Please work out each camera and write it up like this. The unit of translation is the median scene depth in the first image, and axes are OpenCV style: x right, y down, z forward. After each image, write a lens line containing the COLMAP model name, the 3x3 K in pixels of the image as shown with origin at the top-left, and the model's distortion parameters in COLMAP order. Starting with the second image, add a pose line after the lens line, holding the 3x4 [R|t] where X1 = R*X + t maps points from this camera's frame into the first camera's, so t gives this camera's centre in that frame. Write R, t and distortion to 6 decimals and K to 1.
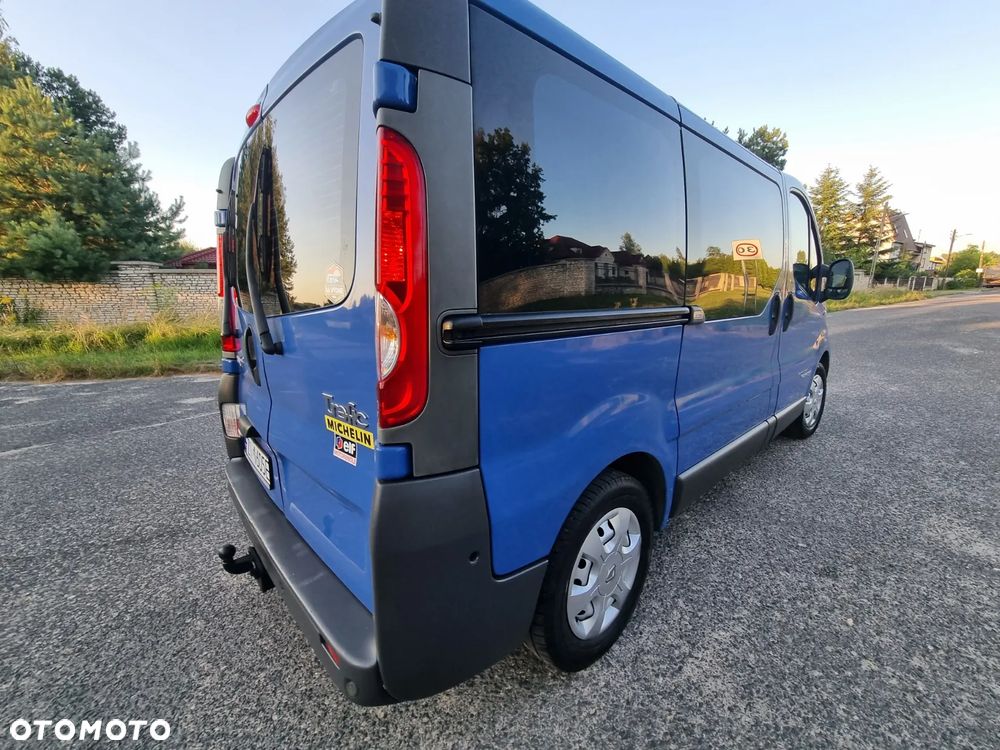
lens RADIAL K [[415.9, 0, 501.9], [0, 415.9, 376.9], [0, 0, 1]] dist [0.004898, -0.002676]
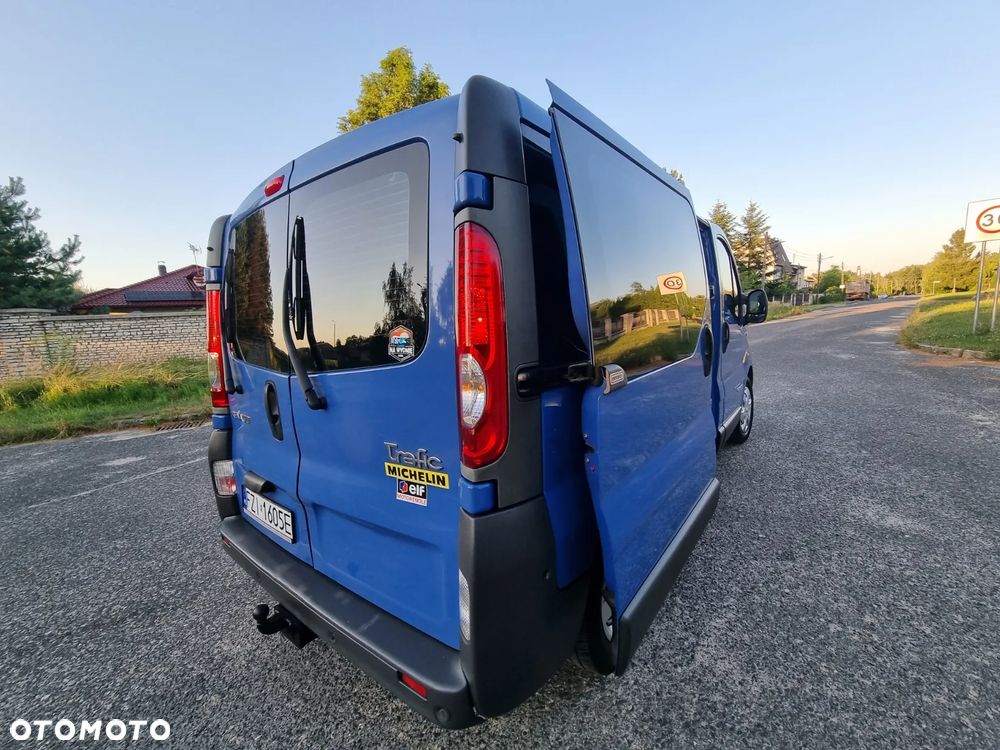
lens RADIAL K [[417.6, 0, 503.4], [0, 417.6, 372.9], [0, 0, 1]] dist [0.002028, -0.000186]
pose [[0.985376, -0.063511, 0.158116, -0.148488], [0.075450, 0.994641, -0.070680, -0.020888], [-0.152780, 0.081577, 0.984888, -0.076429]]
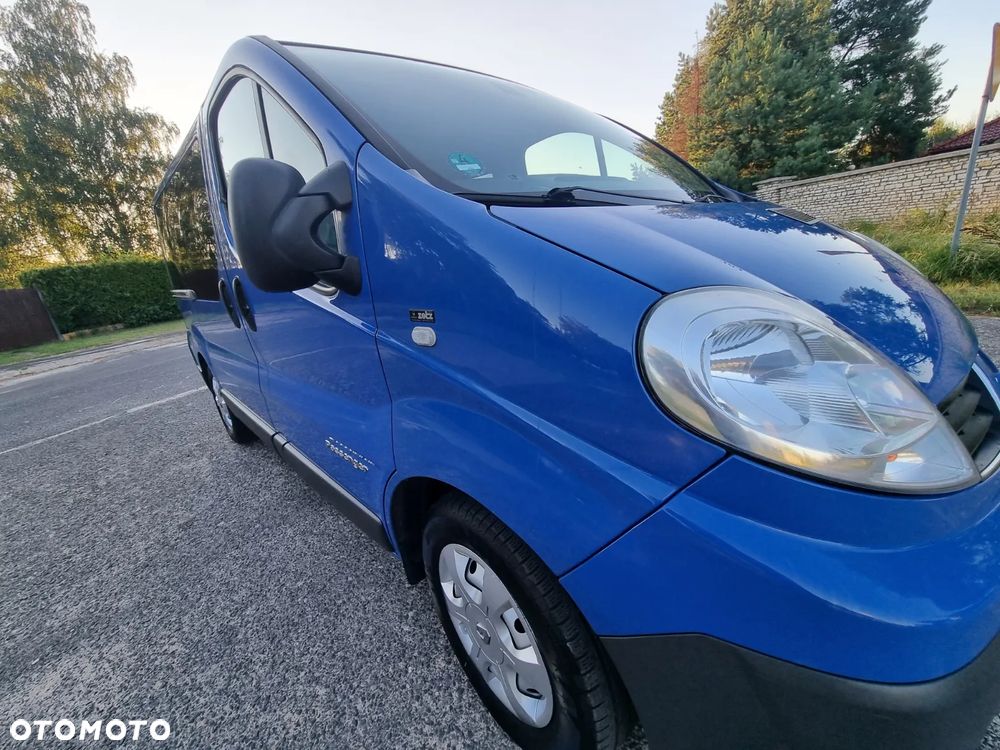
lens RADIAL K [[408.5, 0, 504.3], [0, 408.5, 374.7], [0, 0, 1]] dist [0.001099, -0.000431]
pose [[0.046163, 0.304237, -0.951477, 1.592096], [-0.078184, 0.950671, 0.300186, -0.335083], [0.995870, 0.060533, 0.067672, 1.576697]]
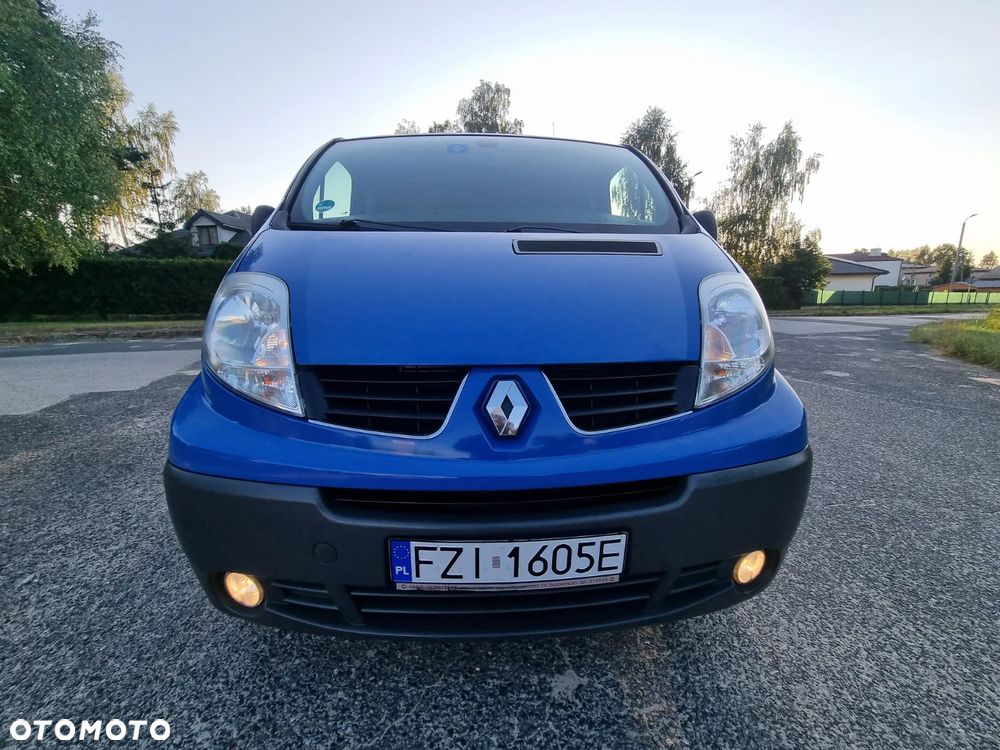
lens RADIAL K [[408.9, 0, 504.7], [0, 408.9, 375.1], [0, 0, 1]] dist [0.000607, -0.000348]
pose [[-0.616473, 0.174052, -0.767898, 1.540593], [-0.139483, 0.935696, 0.324063, -0.414117], [0.774923, 0.306885, -0.552554, 2.351084]]
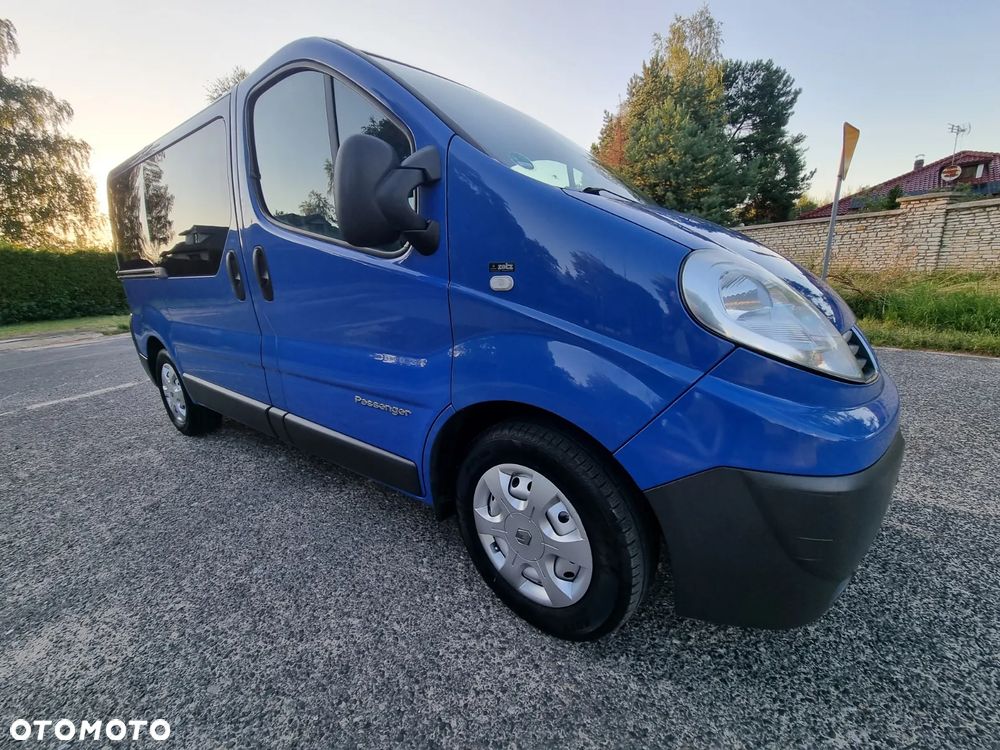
lens RADIAL K [[411.3, 0, 506.0], [0, 411.3, 371.8], [0, 0, 1]] dist [0.000497, 0.000593]
pose [[0.210886, 0.242765, -0.946885, 1.719413], [-0.150902, 0.965143, 0.213838, -0.249552], [0.965793, 0.097791, 0.240169, 1.415549]]
